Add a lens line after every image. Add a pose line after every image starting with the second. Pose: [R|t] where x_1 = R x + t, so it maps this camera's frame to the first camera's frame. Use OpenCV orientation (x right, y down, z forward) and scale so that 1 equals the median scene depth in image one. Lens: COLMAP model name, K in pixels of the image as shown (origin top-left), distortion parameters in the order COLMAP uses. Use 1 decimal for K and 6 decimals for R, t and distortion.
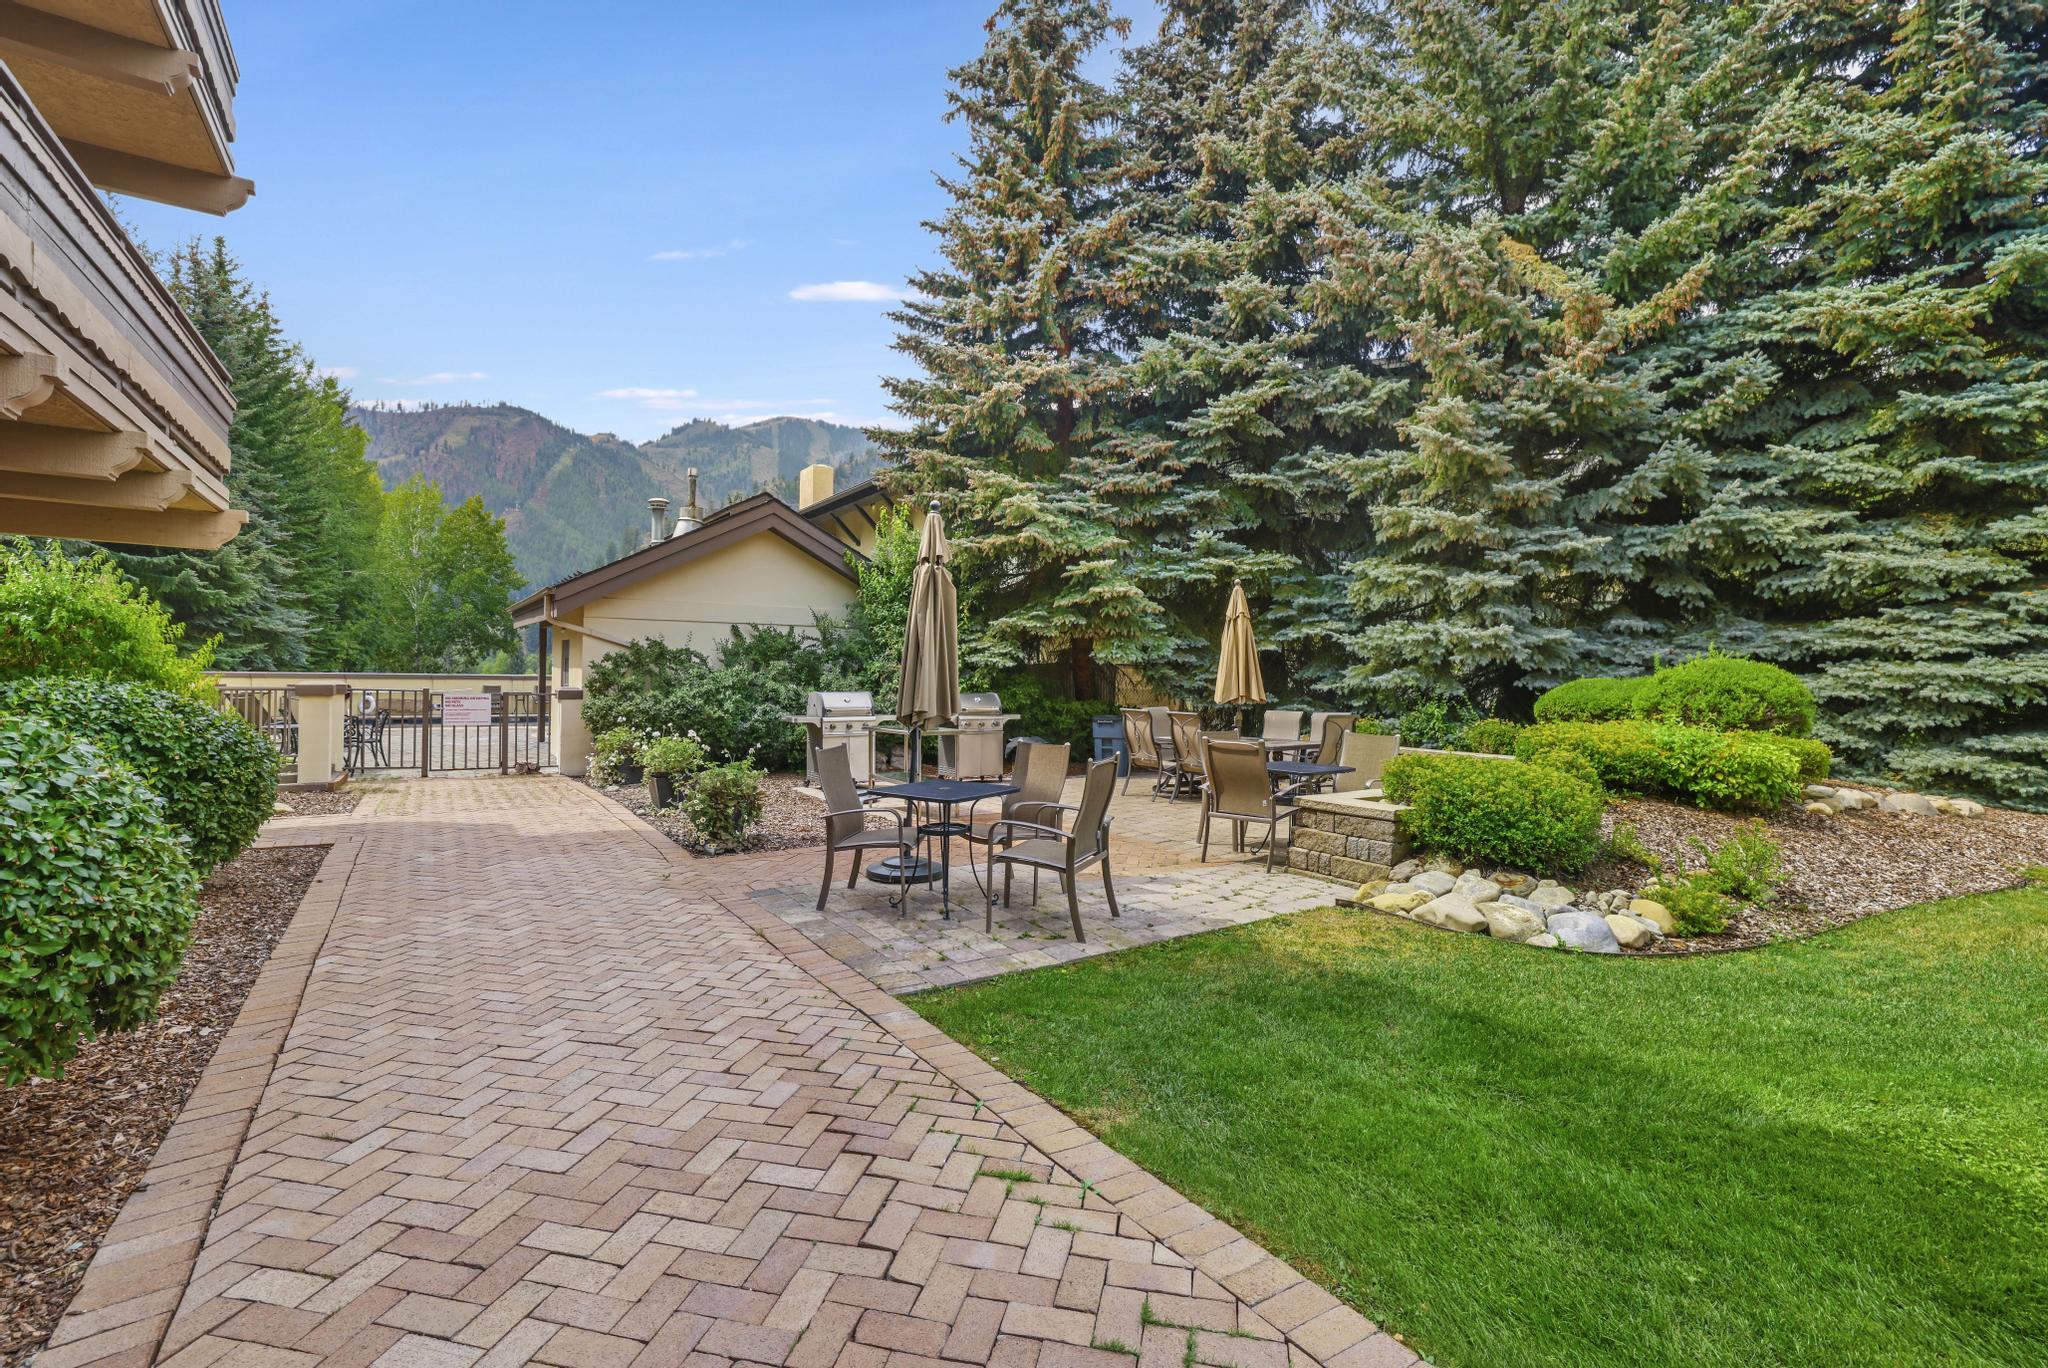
lens RADIAL K [[925.2, 0, 1026.5], [0, 925.2, 672.2], [0, 0, 1]] dist [-0.042366, 0.013036]
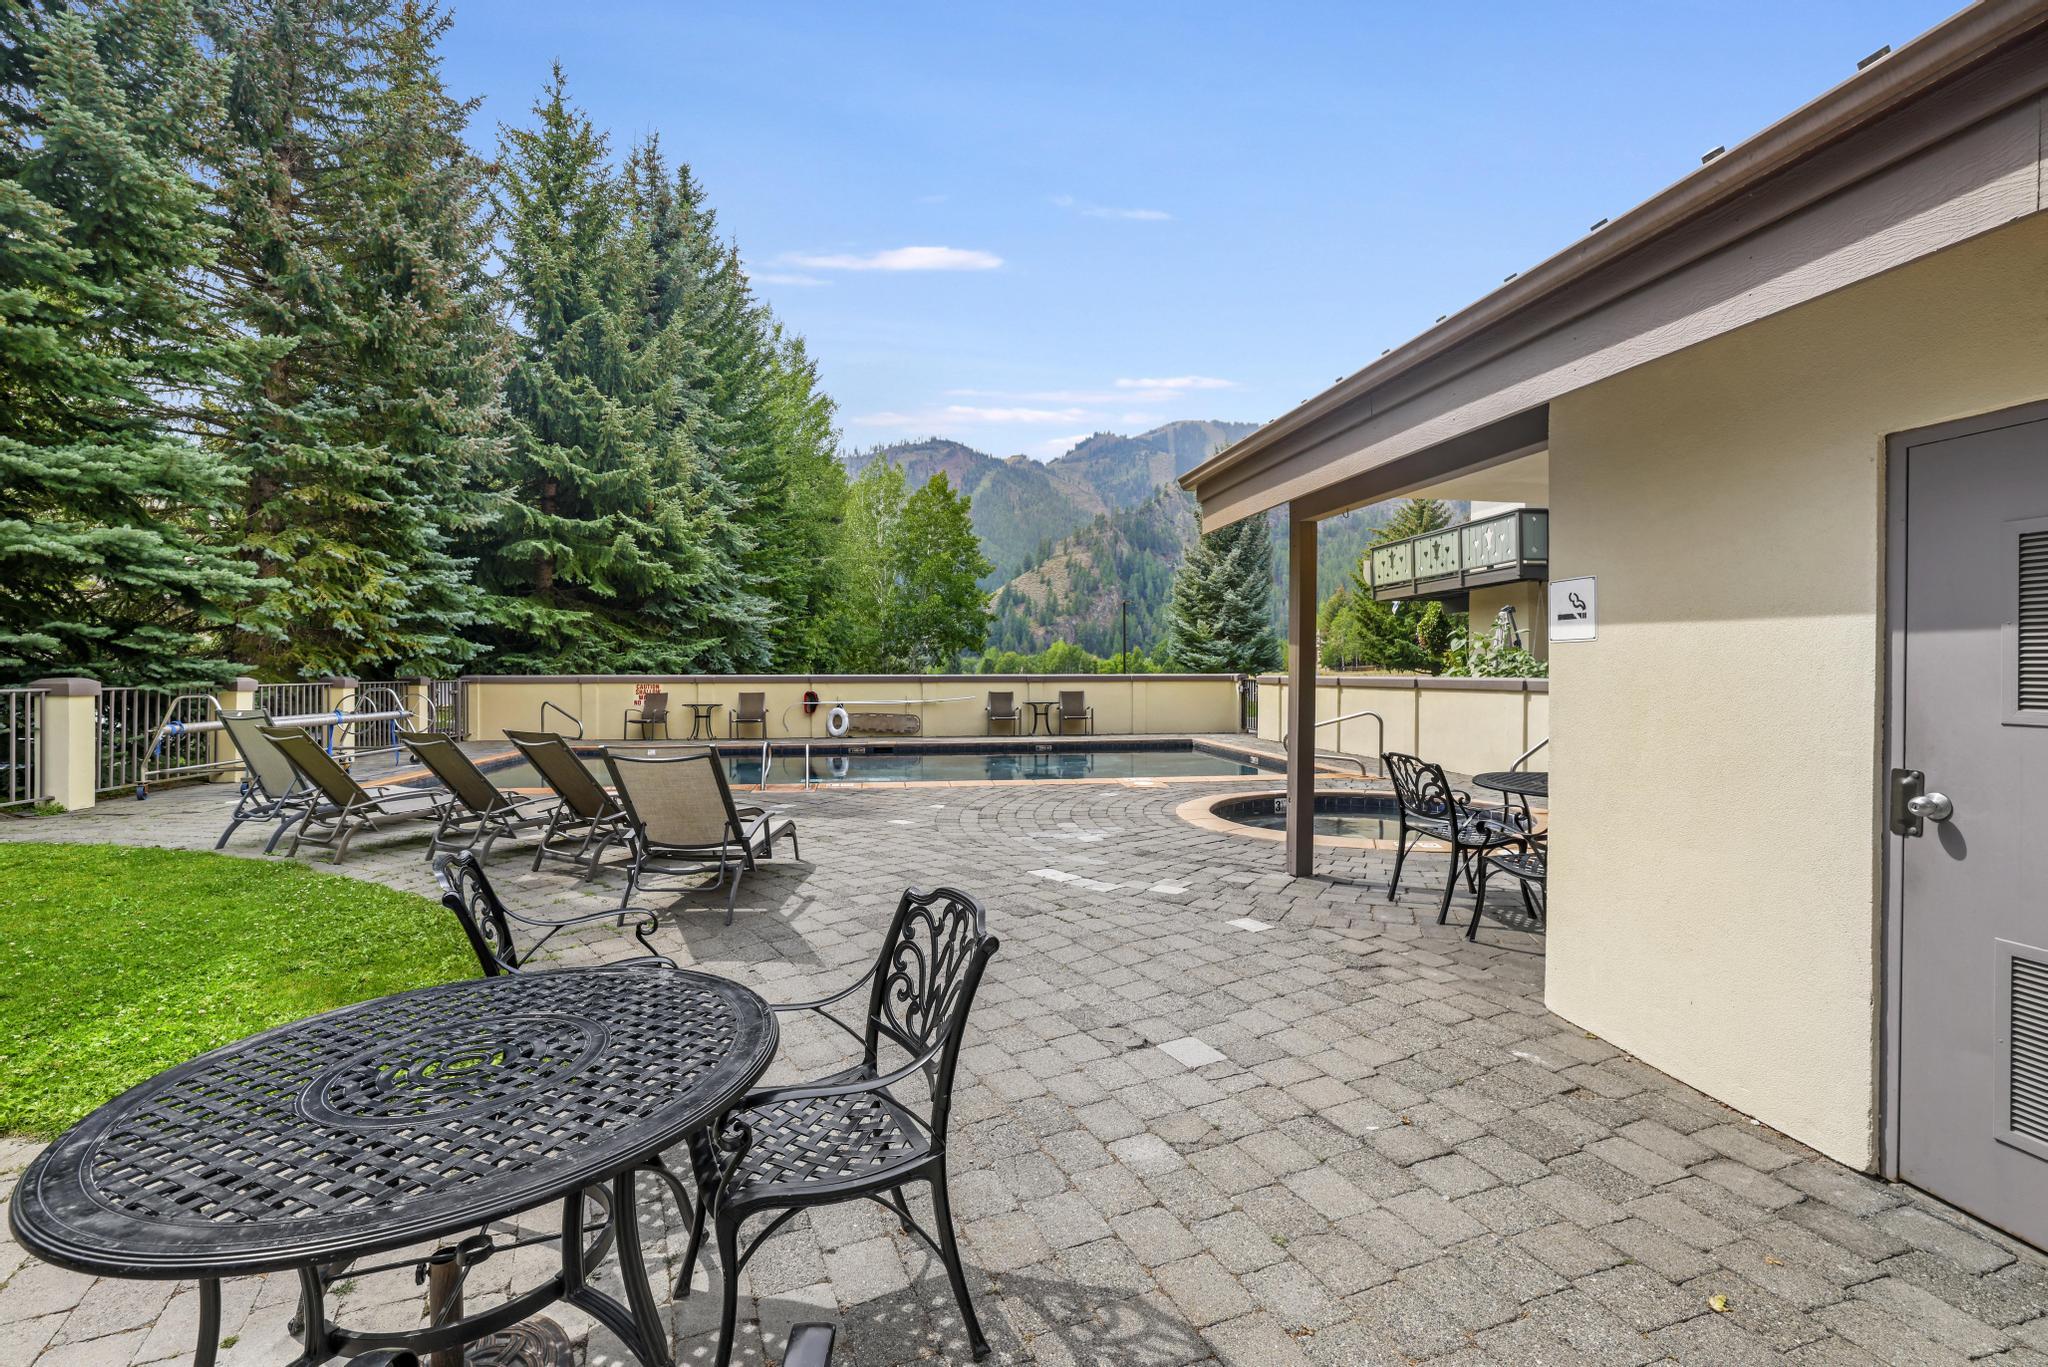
lens RADIAL K [[925.2, 0, 1026.5], [0, 925.2, 671.7], [0, 0, 1]] dist [-0.042366, 0.013036]
pose [[0.910765, -0.006867, -0.412869, -0.259947], [0.007116, 0.999974, -0.000932, -0.000584], [0.412864, -0.002089, 0.910790, 0.359190]]
